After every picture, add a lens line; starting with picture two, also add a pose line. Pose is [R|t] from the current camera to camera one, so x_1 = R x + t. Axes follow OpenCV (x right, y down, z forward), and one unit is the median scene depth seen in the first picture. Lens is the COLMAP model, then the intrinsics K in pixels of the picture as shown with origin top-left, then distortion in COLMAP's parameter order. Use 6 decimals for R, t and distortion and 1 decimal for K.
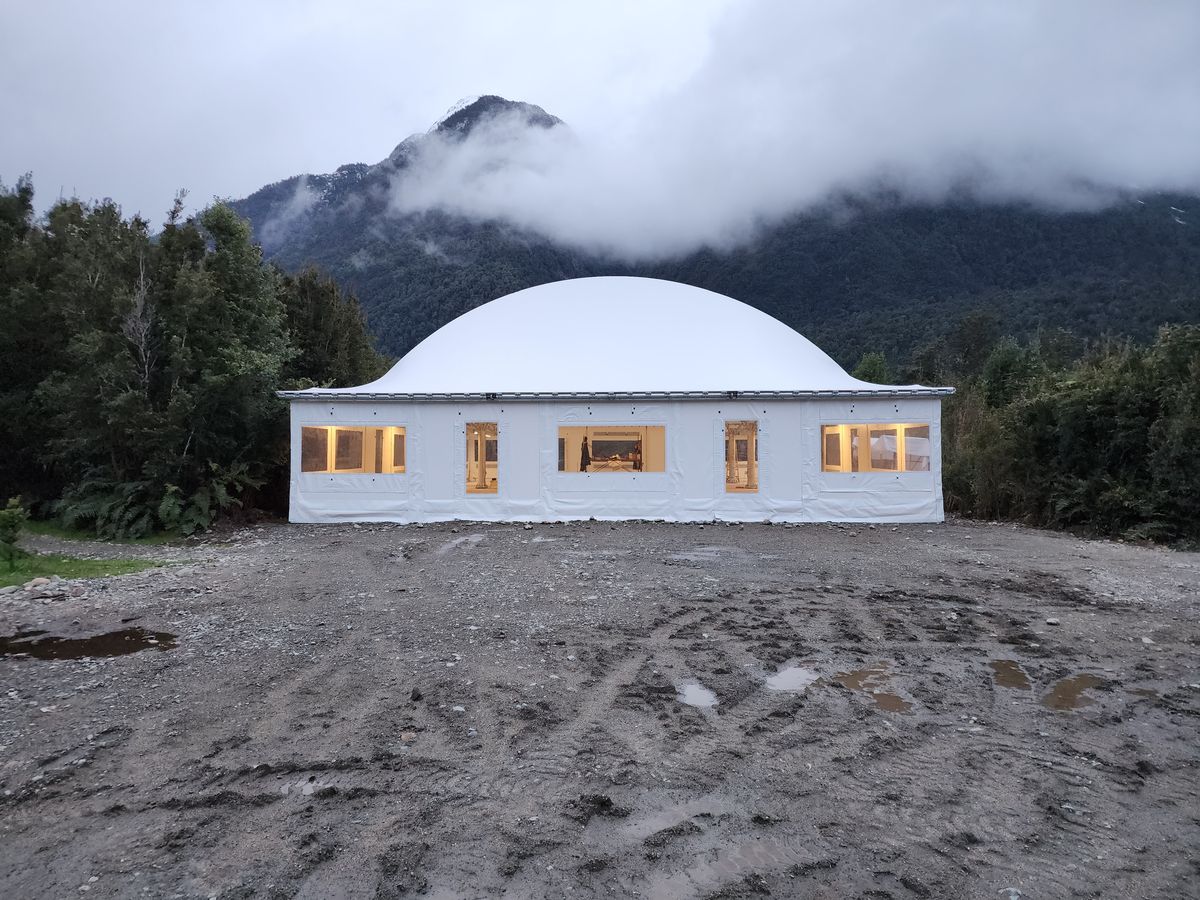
lens RADIAL K [[796.3, 0, 600.1], [0, 796.3, 448.3], [0, 0, 1]] dist [0.004908, -0.004737]
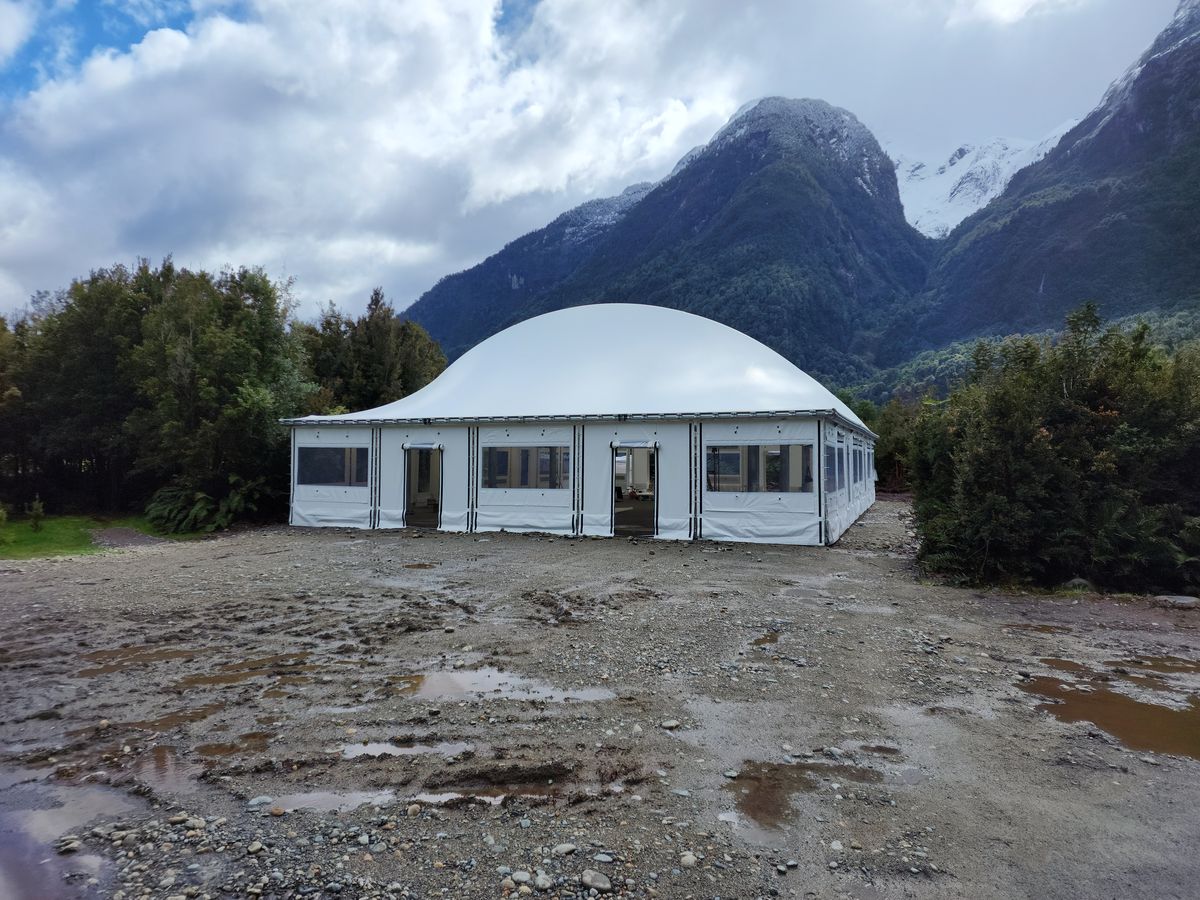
lens RADIAL K [[796.3, 0, 594.1], [0, 796.3, 444.7], [0, 0, 1]] dist [0.004908, -0.004737]
pose [[0.947899, -0.002266, -0.318563, 0.460696], [-0.006388, 0.999638, -0.026119, -0.002780], [0.318507, 0.026793, 0.947542, -0.020667]]
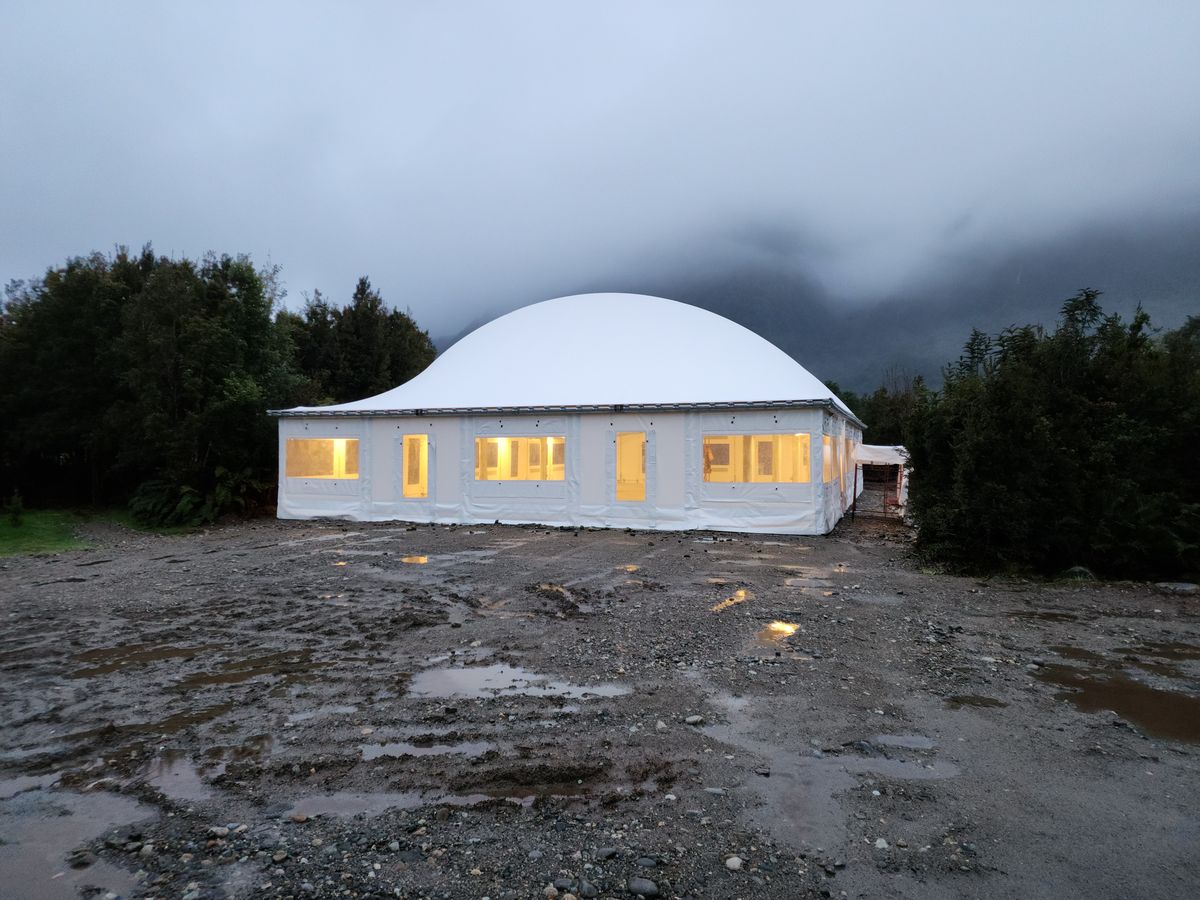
lens RADIAL K [[796.3, 0, 600.1], [0, 796.3, 448.6], [0, 0, 1]] dist [0.004908, -0.004737]
pose [[0.956148, -0.001262, -0.292880, 0.445044], [-0.001710, 0.999950, -0.009892, -0.002633], [0.292878, 0.009959, 0.956098, -0.016891]]
